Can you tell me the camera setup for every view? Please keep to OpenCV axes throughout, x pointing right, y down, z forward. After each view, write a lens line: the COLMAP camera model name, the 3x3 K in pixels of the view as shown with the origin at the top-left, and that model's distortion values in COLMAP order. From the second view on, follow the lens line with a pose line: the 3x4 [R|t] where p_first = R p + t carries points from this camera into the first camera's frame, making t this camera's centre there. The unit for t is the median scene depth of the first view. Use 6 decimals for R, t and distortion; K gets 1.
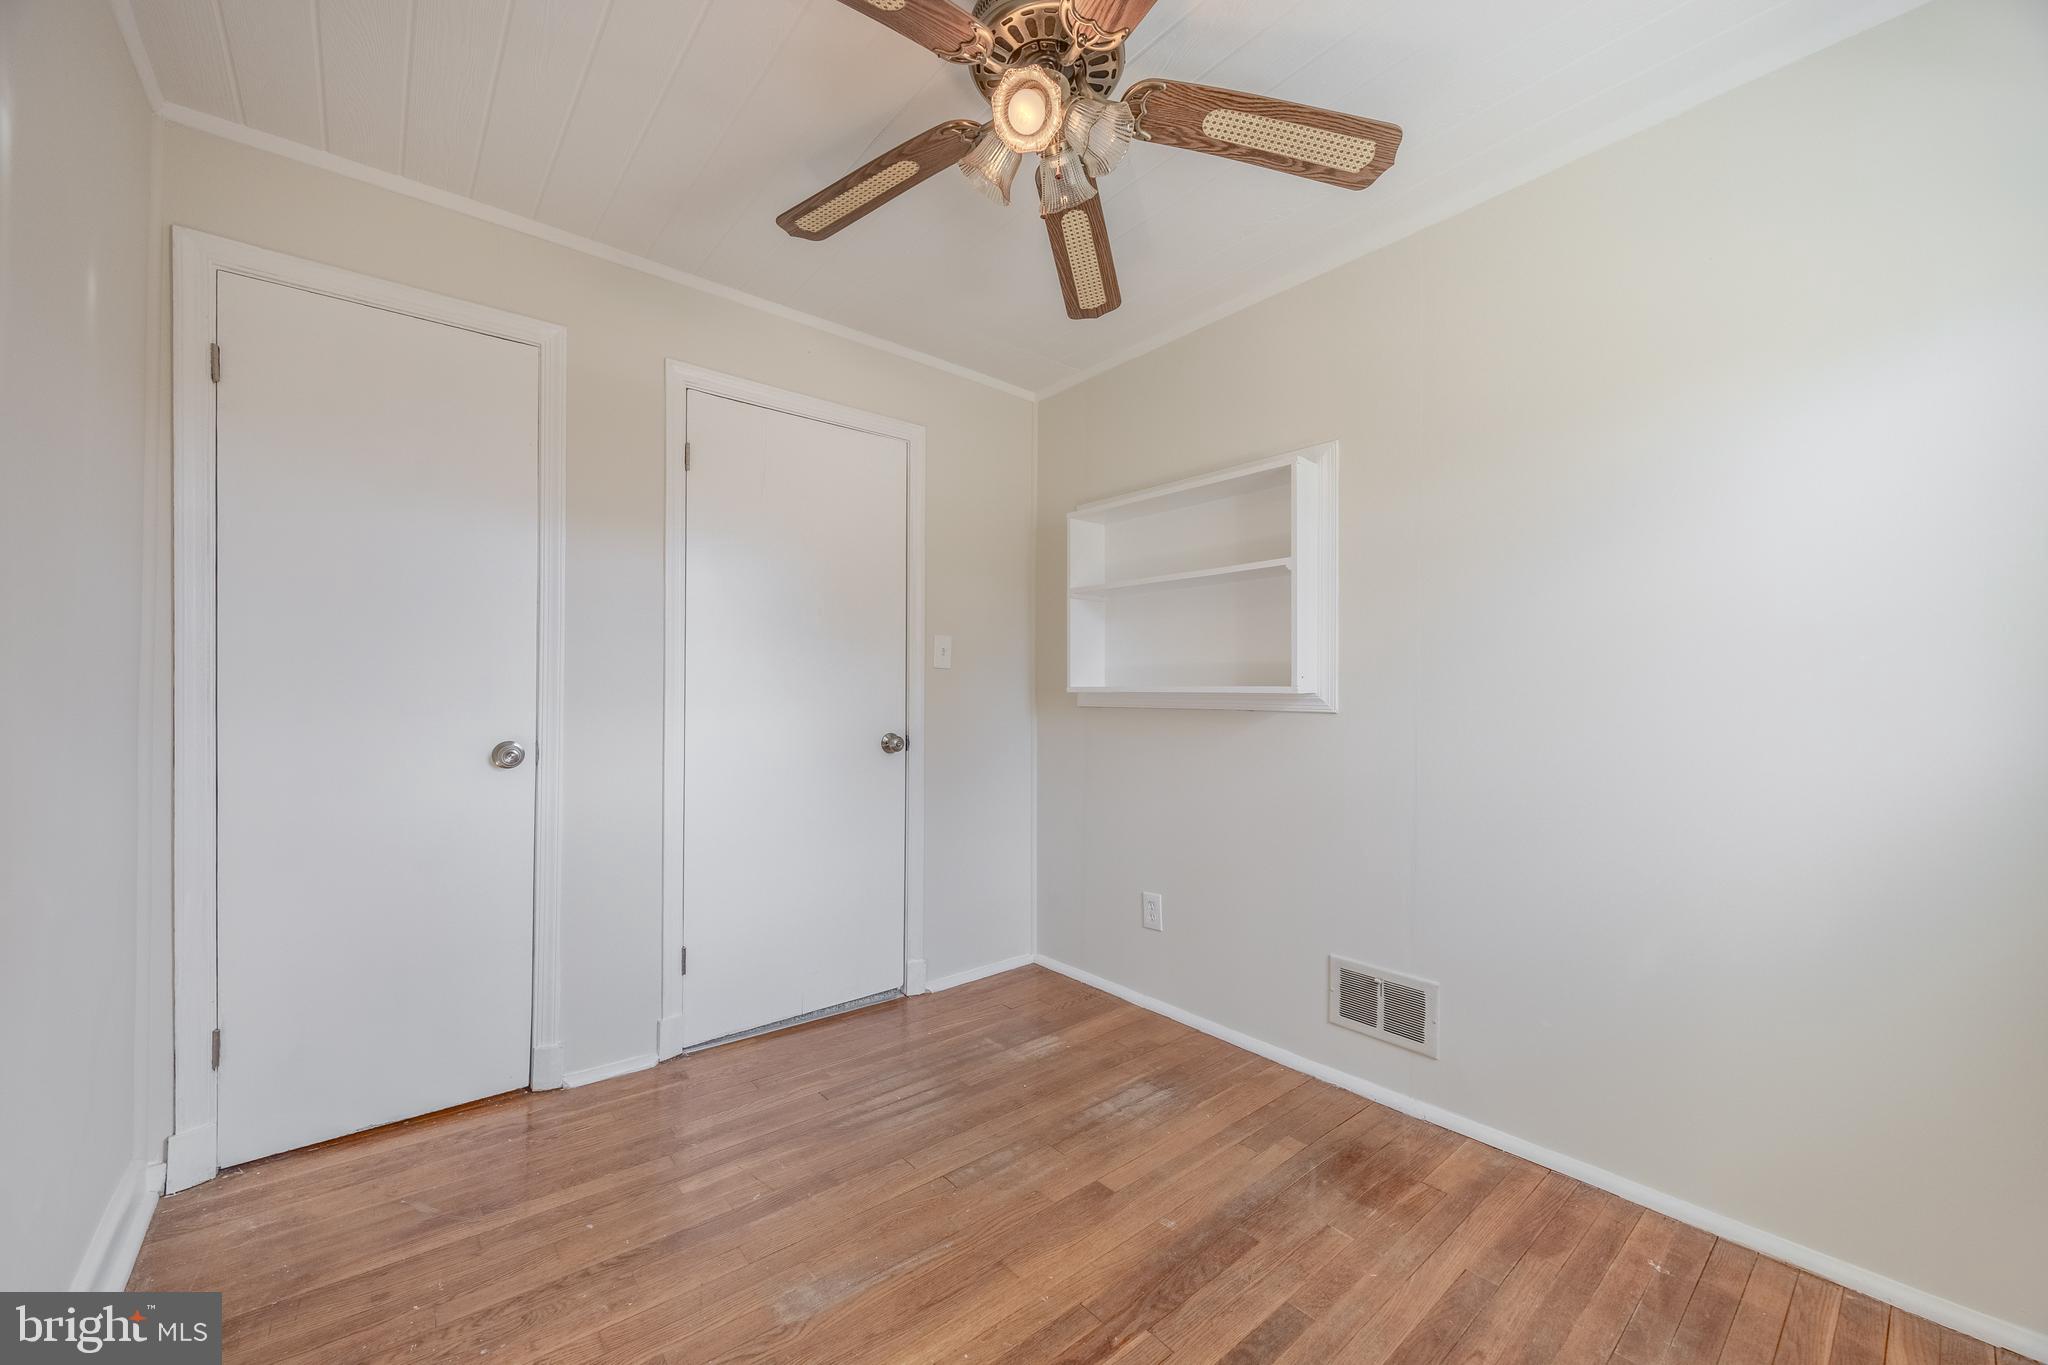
lens RADIAL K [[780.9, 0, 1015.6], [0, 780.9, 688.7], [0, 0, 1]] dist [-0.002003, -0.000226]
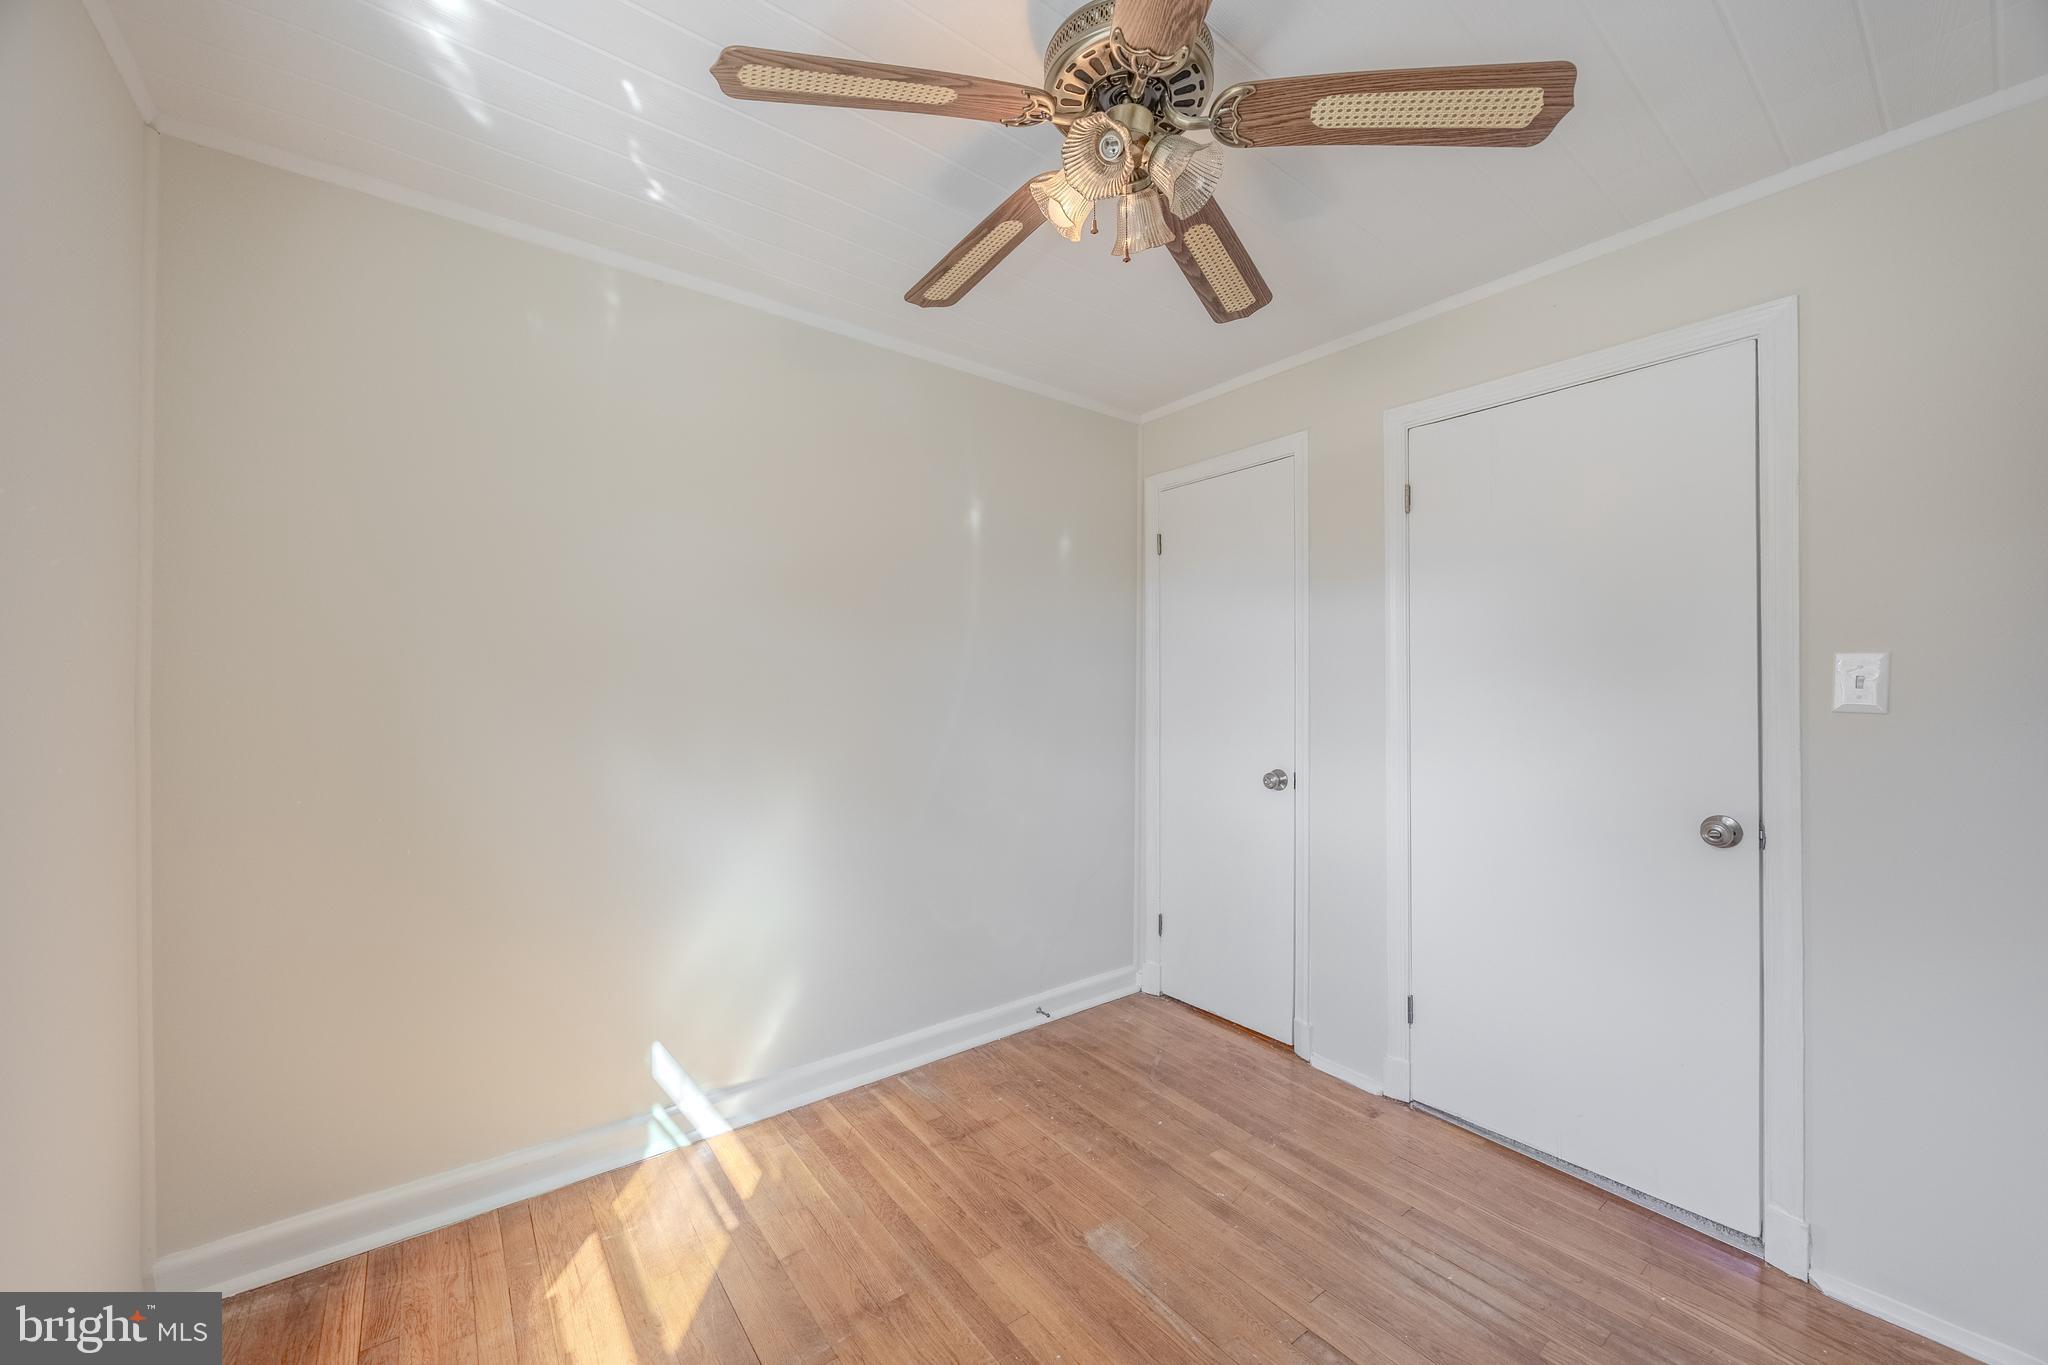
lens RADIAL K [[780.9, 0, 1015.6], [0, 780.9, 688.7], [0, 0, 1]] dist [-0.002003, -0.000226]
pose [[-0.040008, -0.009340, -0.999156, 0.687685], [0.000905, 0.999956, -0.009383, -0.056622], [0.999199, -0.001279, -0.039998, 0.639164]]
